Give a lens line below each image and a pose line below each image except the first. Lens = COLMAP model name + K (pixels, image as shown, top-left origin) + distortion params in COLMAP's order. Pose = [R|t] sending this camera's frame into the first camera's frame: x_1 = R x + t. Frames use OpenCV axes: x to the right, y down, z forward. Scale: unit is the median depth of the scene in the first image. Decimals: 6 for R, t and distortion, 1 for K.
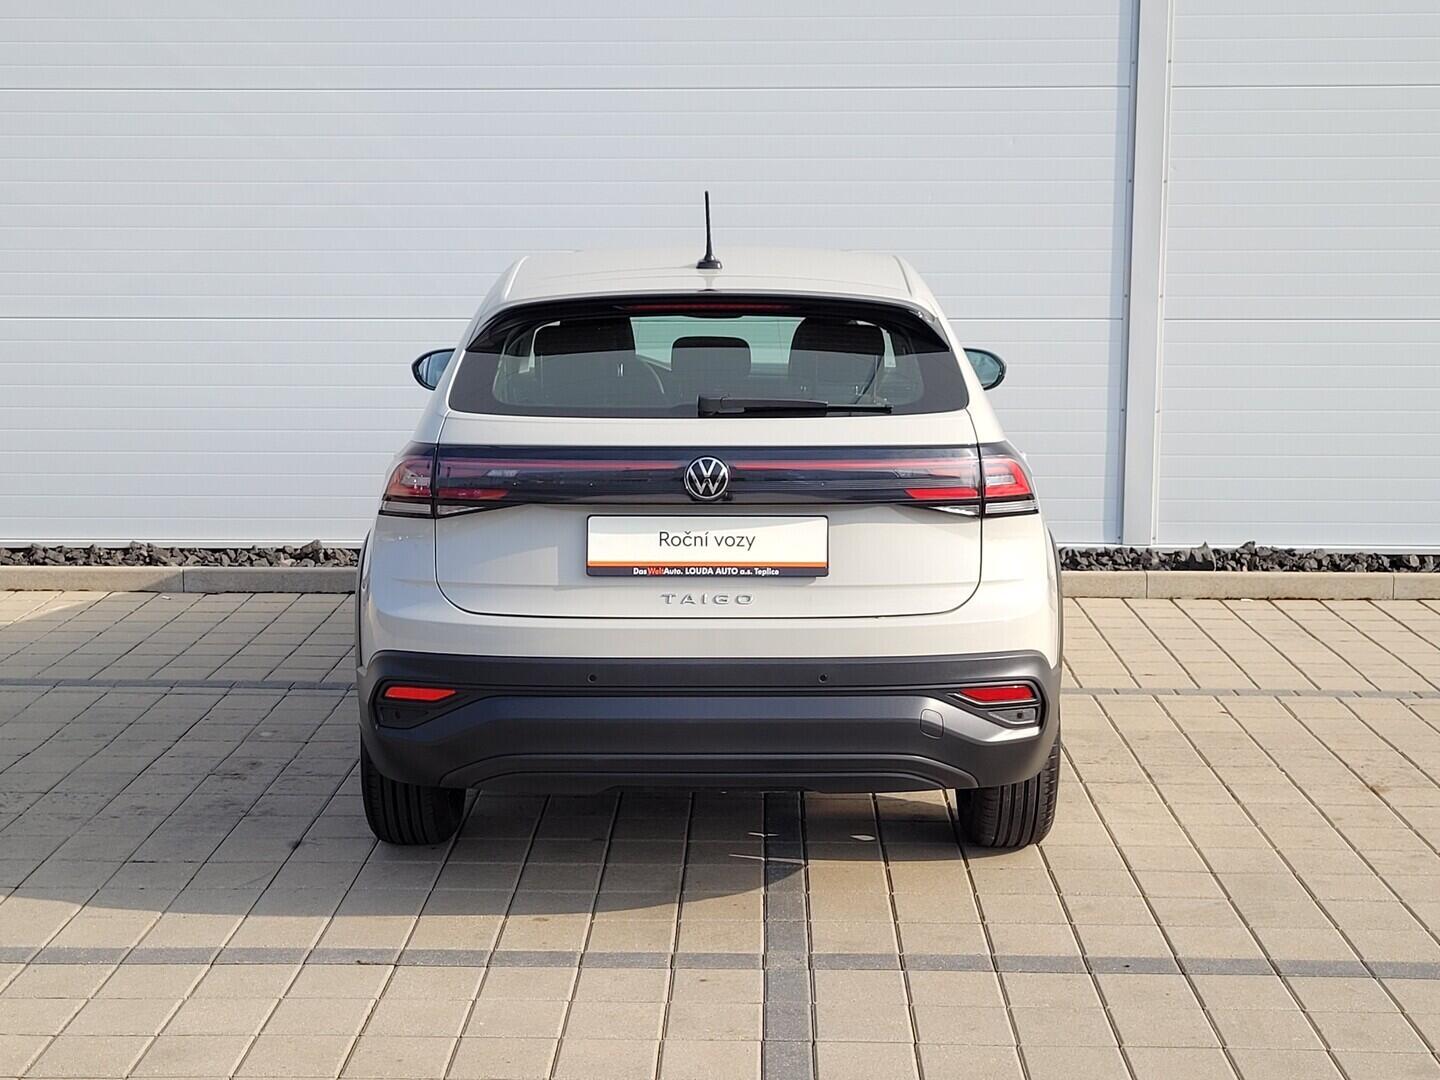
lens RADIAL K [[2115.1, 0, 720.0], [0, 2115.1, 540.0], [0, 0, 1]] dist [0.025416, 0.113063]
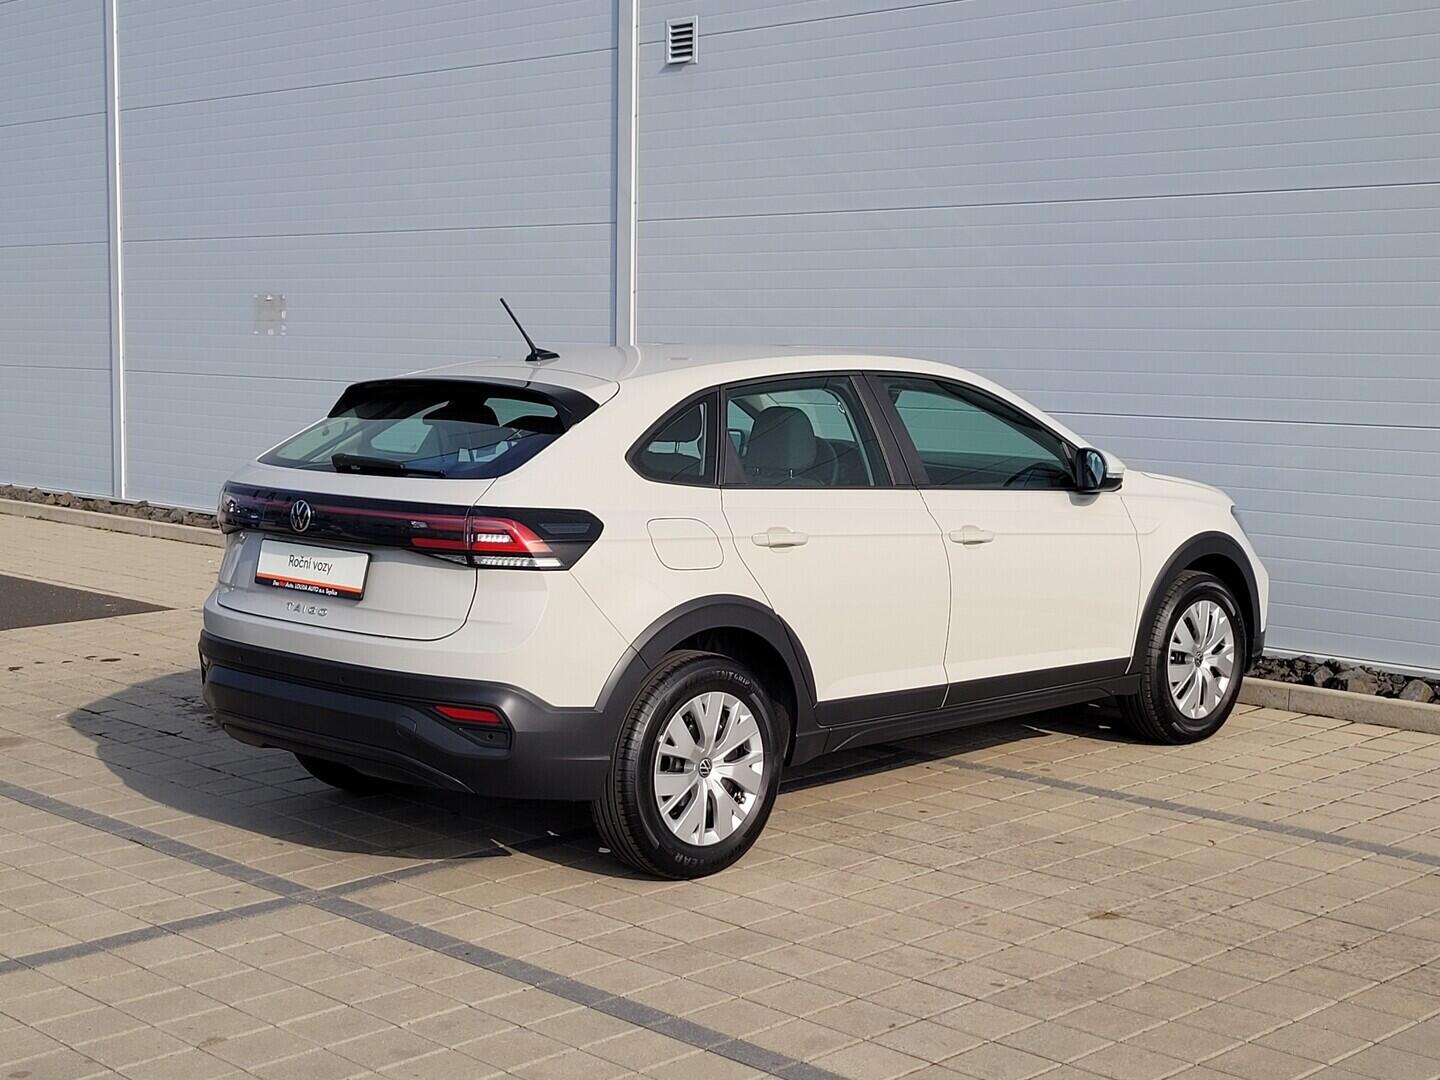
lens RADIAL K [[2115.1, 0, 720.0], [0, 2115.1, 540.0], [0, 0, 1]] dist [0.025416, 0.113063]
pose [[0.712317, 0.075883, -0.697743, 0.571072], [-0.108576, 0.994084, -0.002731, -0.020408], [0.693409, 0.077703, 0.716343, 0.124207]]
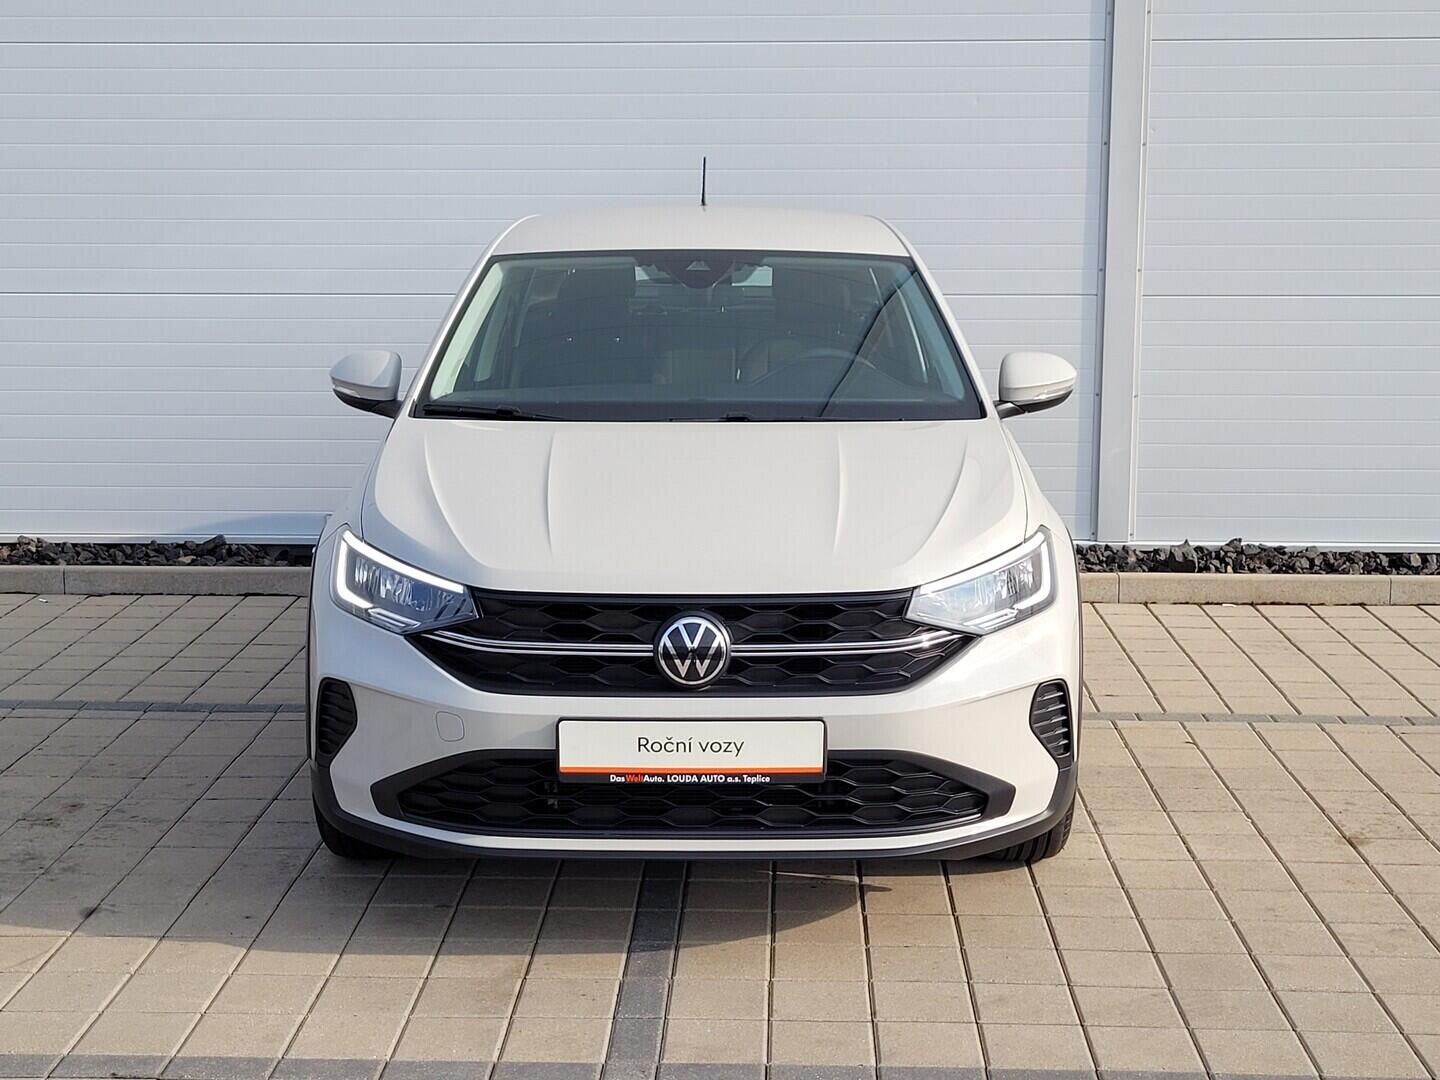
lens RADIAL K [[2115.1, 0, 720.0], [0, 2115.1, 540.0], [0, 0, 1]] dist [0.025416, 0.113063]
pose [[0.999945, 0.001815, -0.010328, 0.039515], [-0.001669, 0.999899, 0.014113, -0.012141], [0.010353, -0.014095, 0.999847, 0.088451]]
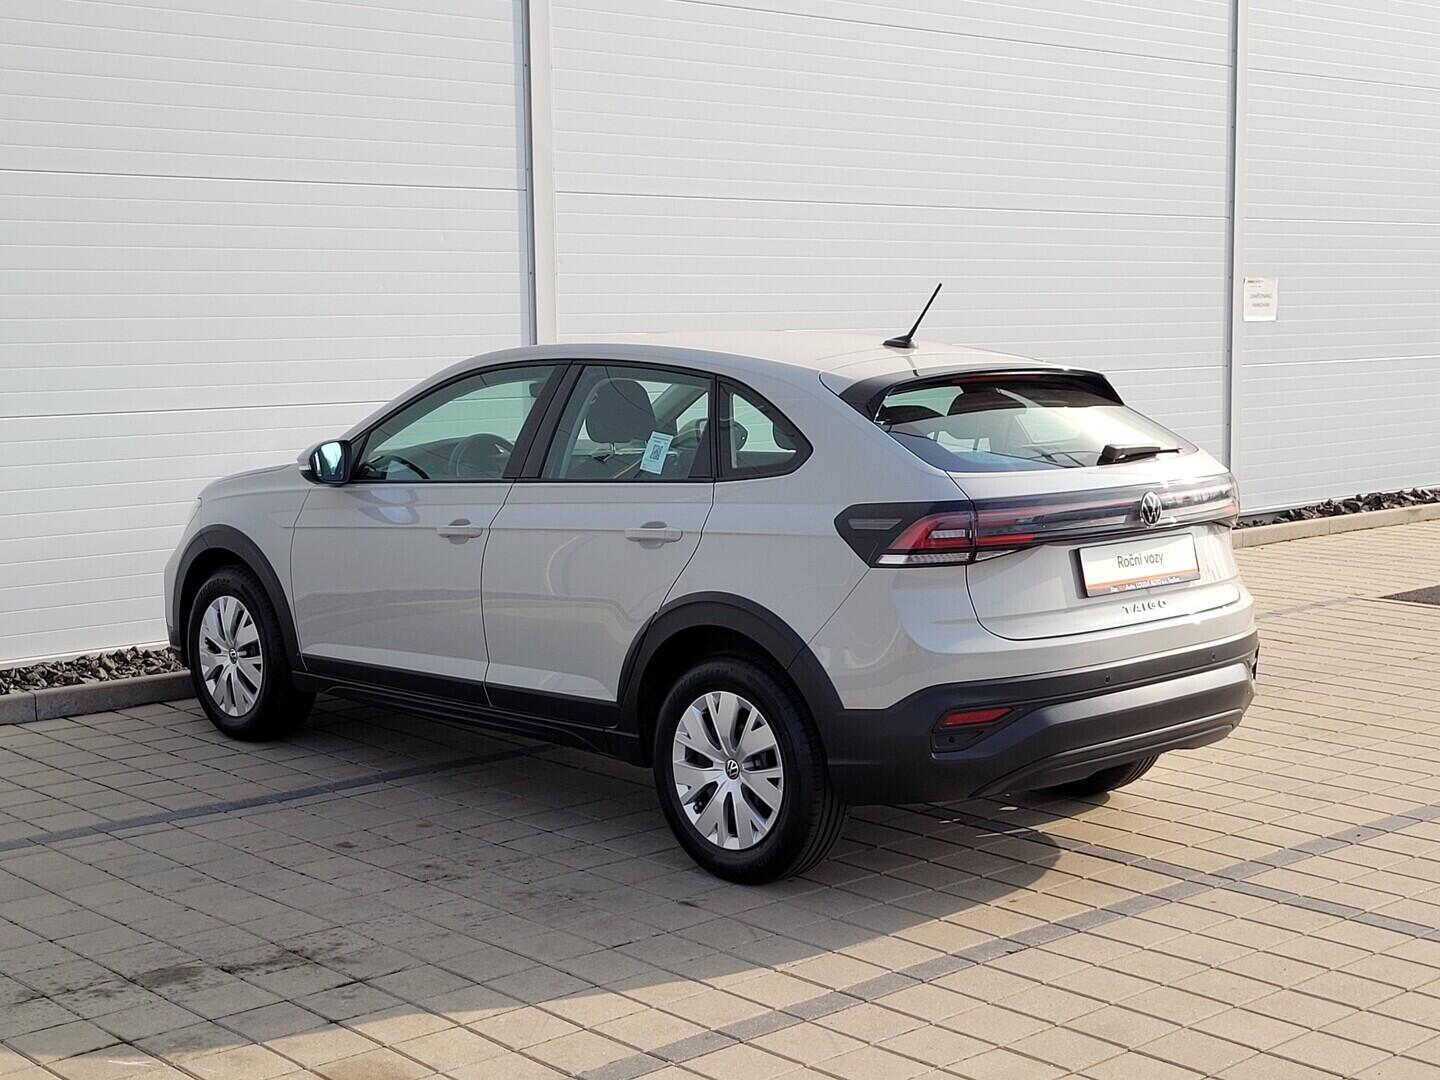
lens RADIAL K [[2115.1, 0, 720.0], [0, 2115.1, 540.0], [0, 0, 1]] dist [0.025416, 0.113063]
pose [[0.721174, -0.081135, 0.687986, -0.559375], [0.107997, 0.994143, 0.004034, -0.021385], [-0.684284, 0.071391, 0.725713, 0.122191]]
